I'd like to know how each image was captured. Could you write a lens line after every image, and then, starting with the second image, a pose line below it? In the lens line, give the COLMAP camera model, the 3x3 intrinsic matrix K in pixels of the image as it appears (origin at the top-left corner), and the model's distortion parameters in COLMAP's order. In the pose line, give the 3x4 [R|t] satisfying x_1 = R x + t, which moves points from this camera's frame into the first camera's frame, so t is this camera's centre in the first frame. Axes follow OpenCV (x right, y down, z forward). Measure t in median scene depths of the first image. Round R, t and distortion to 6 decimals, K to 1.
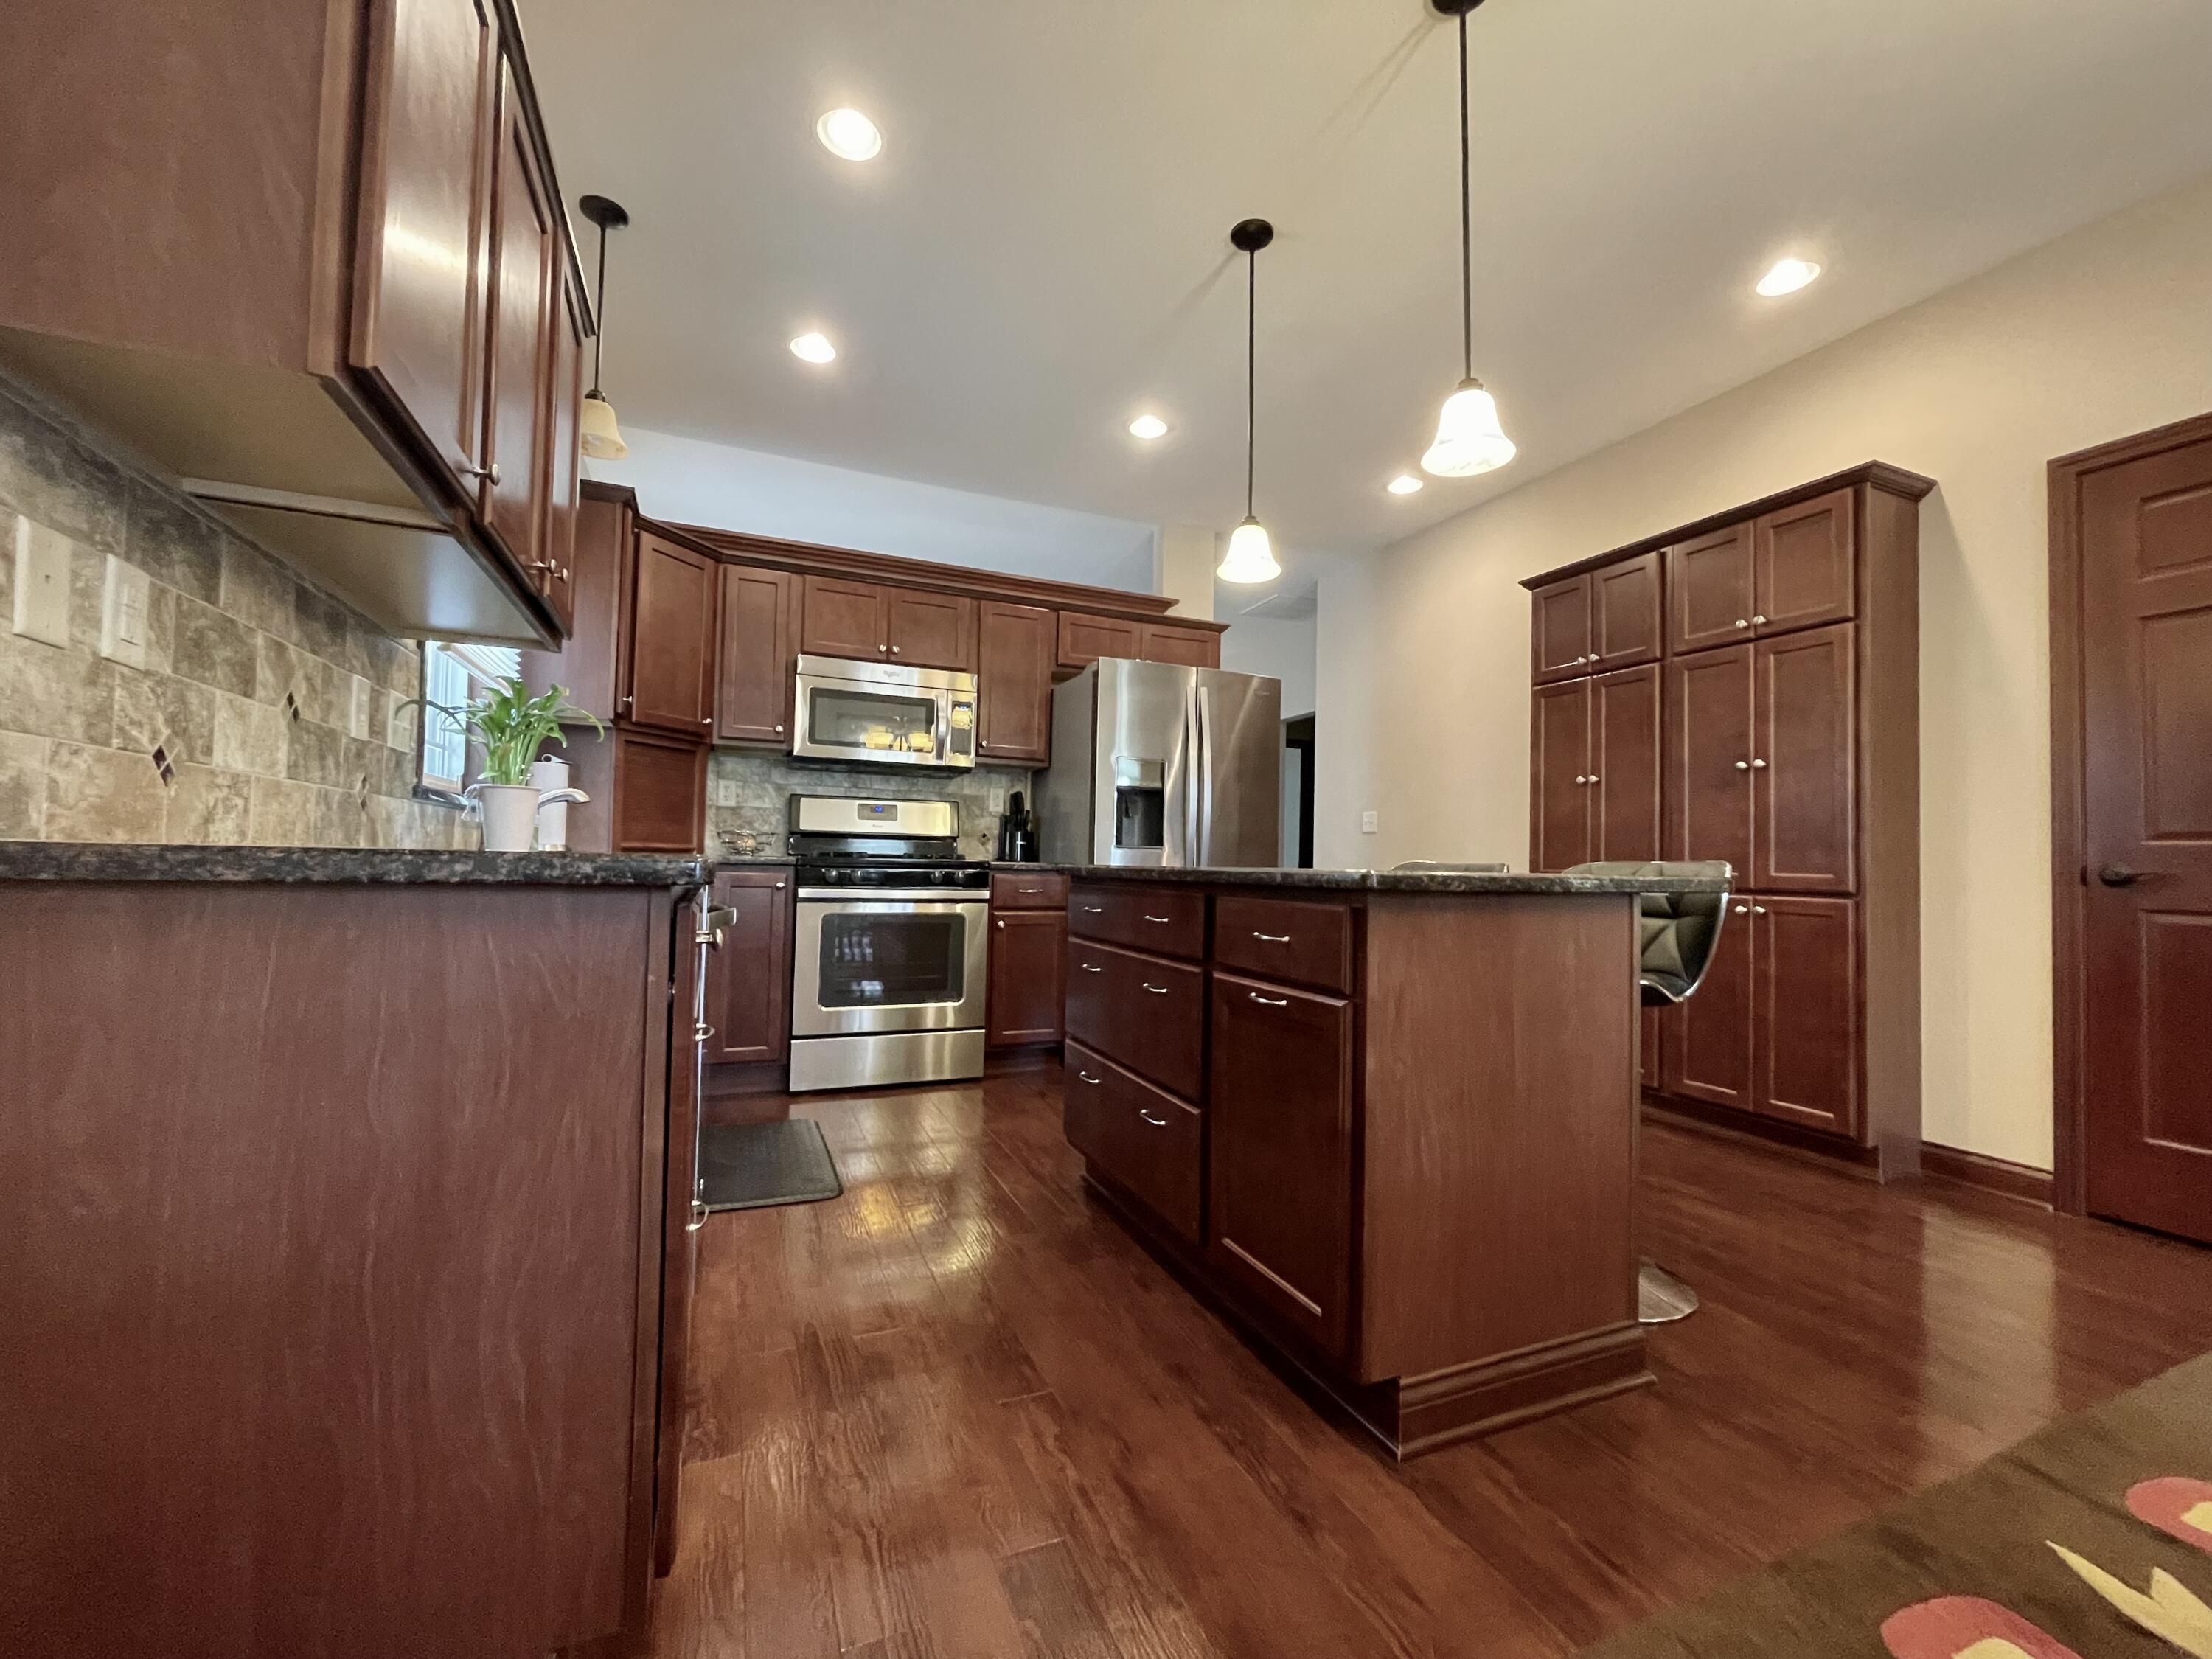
lens RADIAL K [[883.9, 0, 1106.0], [0, 883.9, 829.5], [0, 0, 1]] dist [0.001970, 0.000043]
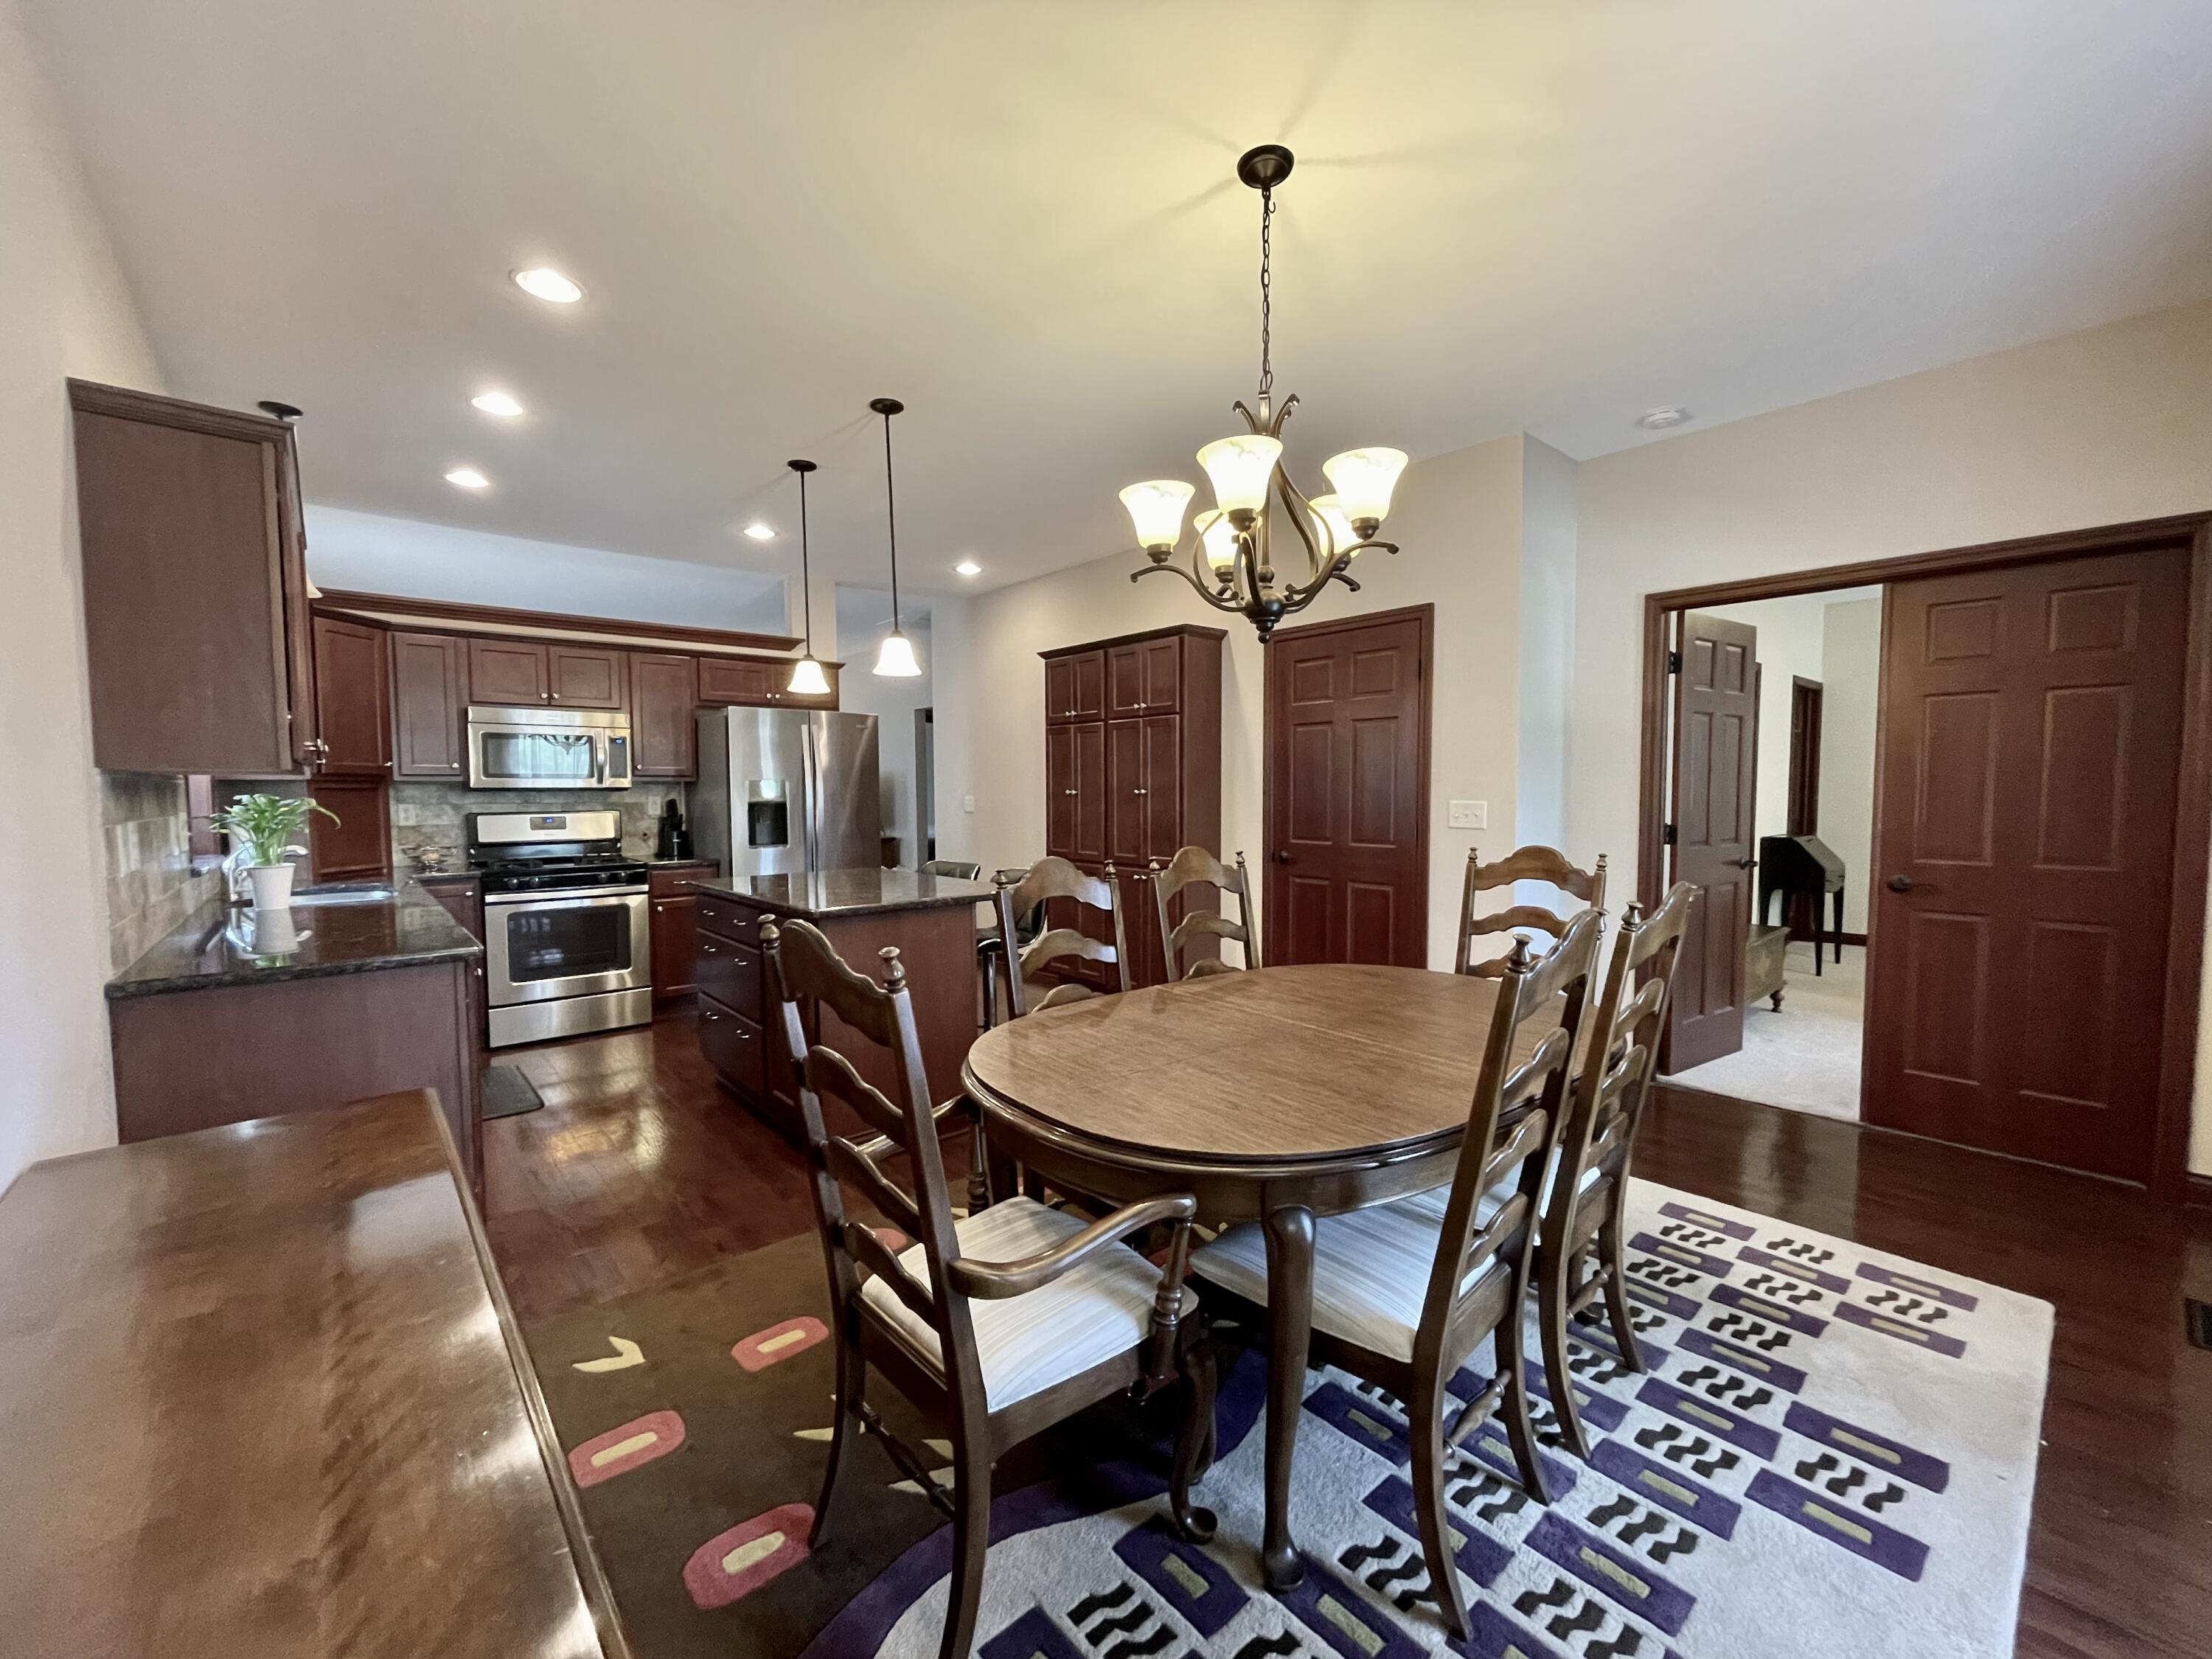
lens RADIAL K [[874.7, 0, 1082.8], [0, 874.7, 833.3], [0, 0, 1]] dist [-0.001635, -0.000109]
pose [[0.955990, -0.041007, 0.290520, 0.111819], [0.014468, 0.995569, 0.092919, -0.118104], [-0.293043, -0.084626, 0.952347, -0.429491]]
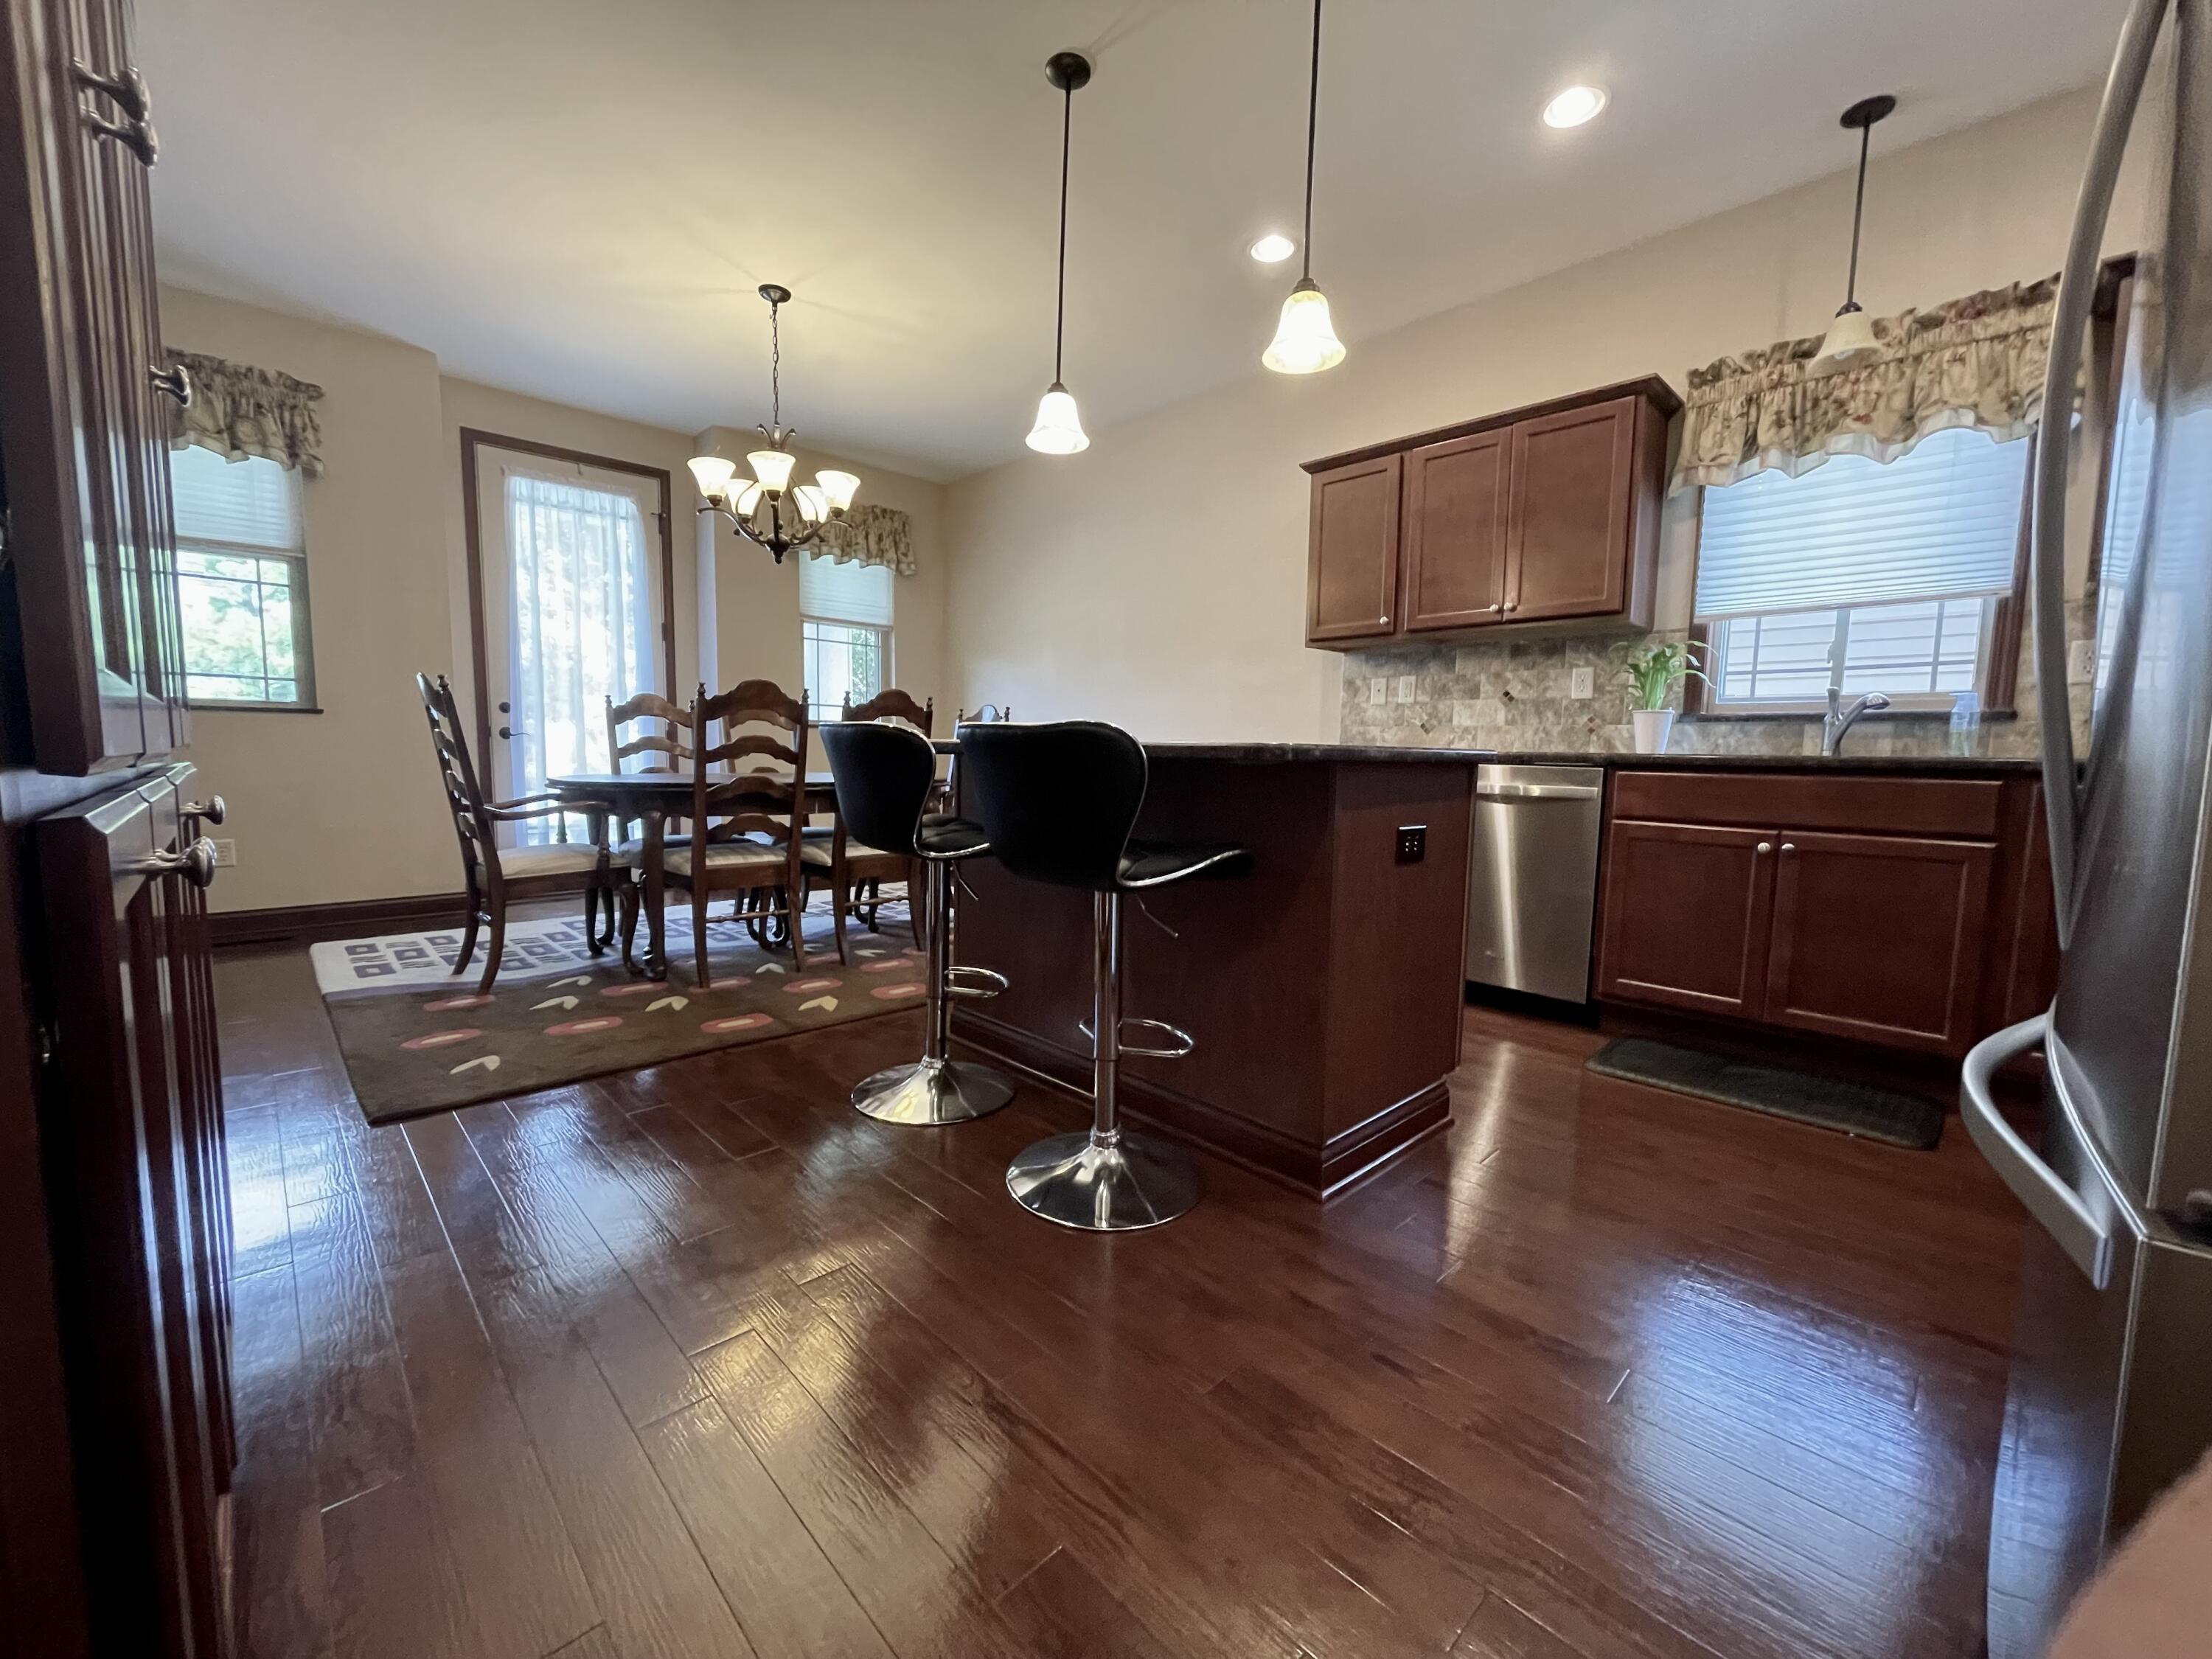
lens RADIAL K [[883.9, 0, 1106.0], [0, 883.9, 829.5], [0, 0, 1]] dist [0.001970, 0.000043]
pose [[-0.934276, -0.007920, -0.356463, 0.394511], [-0.025976, 0.998609, 0.045894, 0.058426], [0.355604, 0.052137, -0.933181, 1.133697]]
